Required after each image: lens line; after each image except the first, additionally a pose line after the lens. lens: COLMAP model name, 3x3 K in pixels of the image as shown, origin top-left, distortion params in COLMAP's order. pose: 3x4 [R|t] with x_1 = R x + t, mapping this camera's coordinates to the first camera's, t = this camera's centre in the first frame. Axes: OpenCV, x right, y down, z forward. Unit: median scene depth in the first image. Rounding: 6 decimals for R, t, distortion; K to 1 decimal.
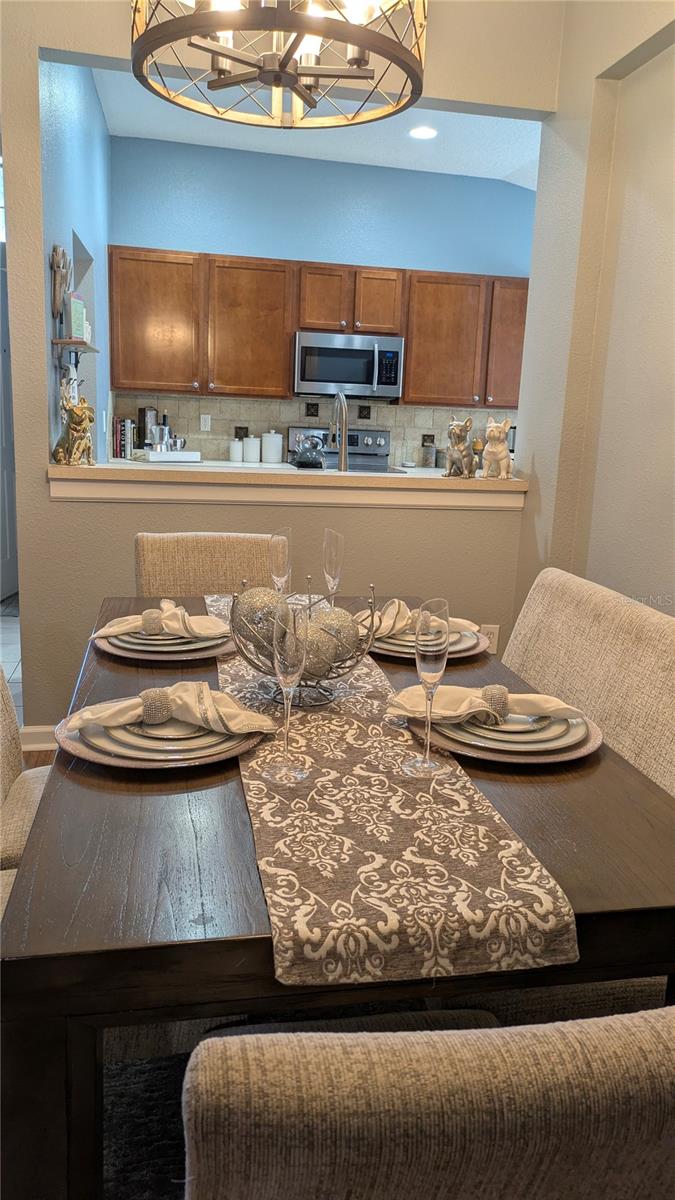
lens RADIAL K [[881.5, 0, 357.1], [0, 881.5, 599.9], [0, 0, 1]] dist [0.006125, -0.001194]
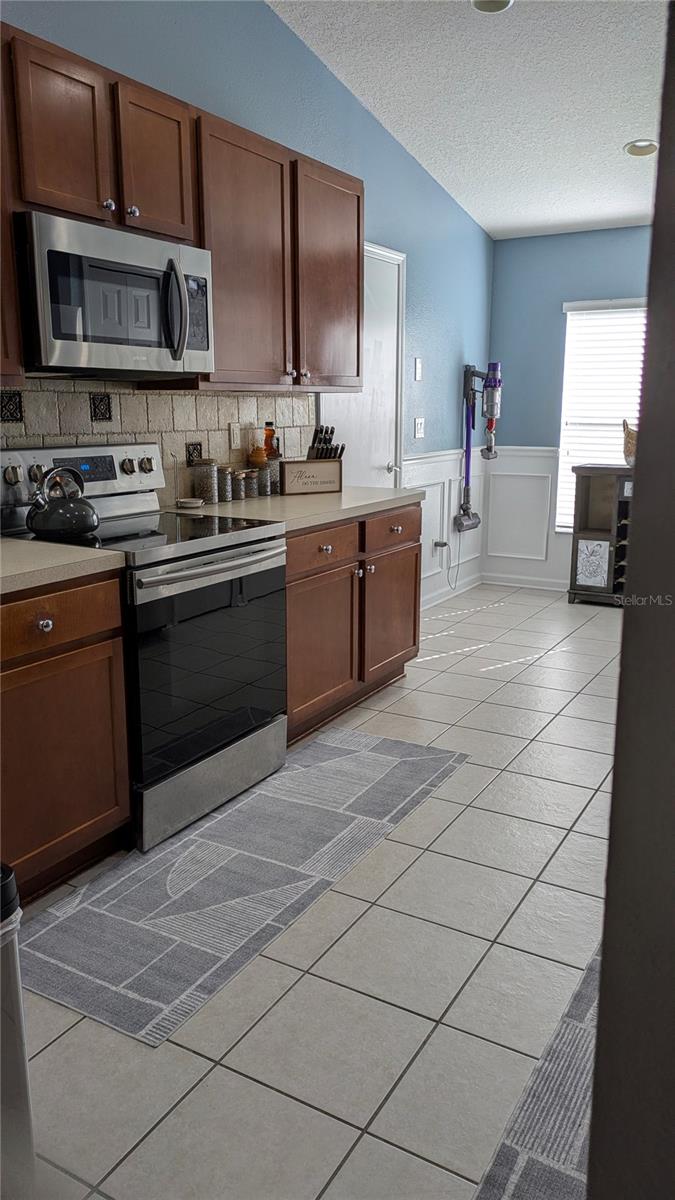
lens RADIAL K [[877.0, 0, 337.5], [0, 877.0, 600.0], [0, 0, 1]] dist [0.075301, -0.089642]
pose [[0.669035, -0.206284, 0.714030, -0.290024], [0.185501, 0.976653, 0.108344, -0.147491], [-0.719709, 0.059967, 0.691681, 0.618084]]
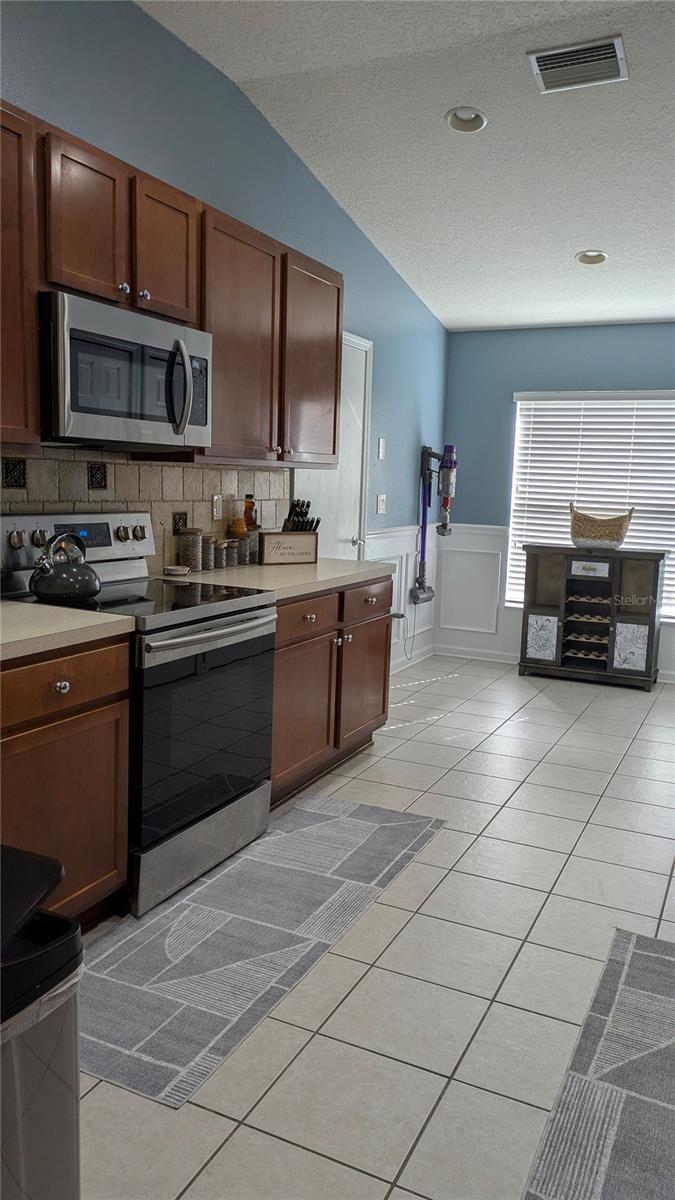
lens RADIAL K [[877.7, 0, 340.3], [0, 877.7, 607.9], [0, 0, 1]] dist [0.065927, -0.061595]
pose [[0.608447, -0.140951, 0.780977, -0.327000], [0.160120, 0.985666, 0.053146, -0.153930], [-0.777273, 0.092714, 0.622295, 0.632016]]
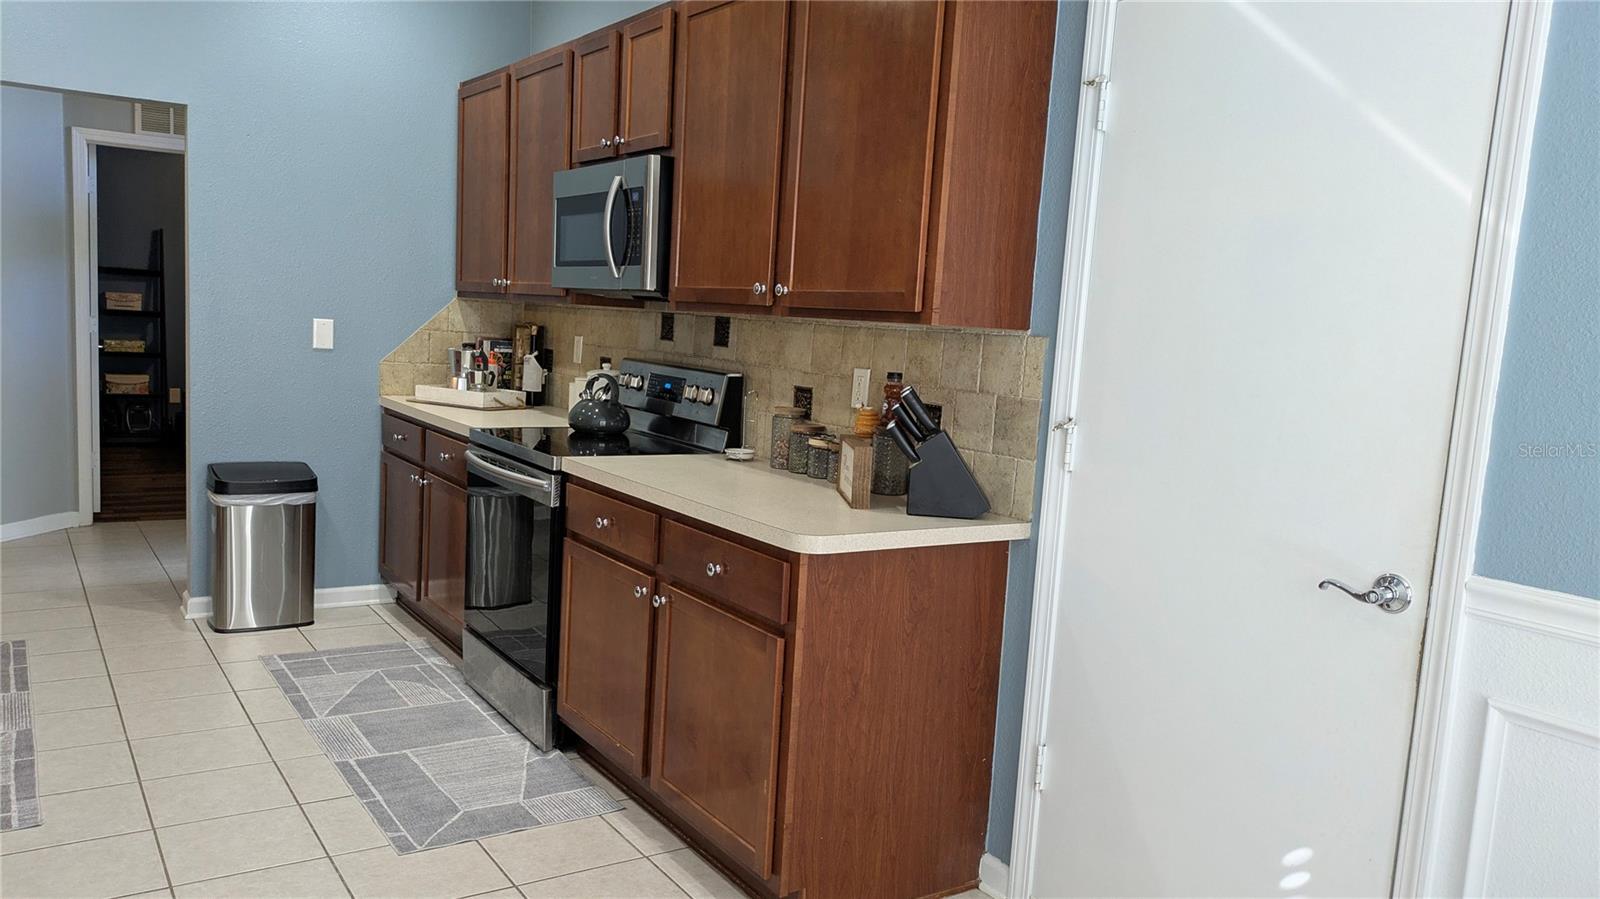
lens RADIAL K [[1170.3, 0, 774.6], [0, 1170.3, 460.9], [0, 0, 1]] dist [0.065927, -0.061595]
pose [[0.368435, 0.092257, -0.925065, 0.618831], [-0.239093, 0.970995, 0.001612, -0.166551], [0.898382, 0.220583, 0.379807, 0.865127]]
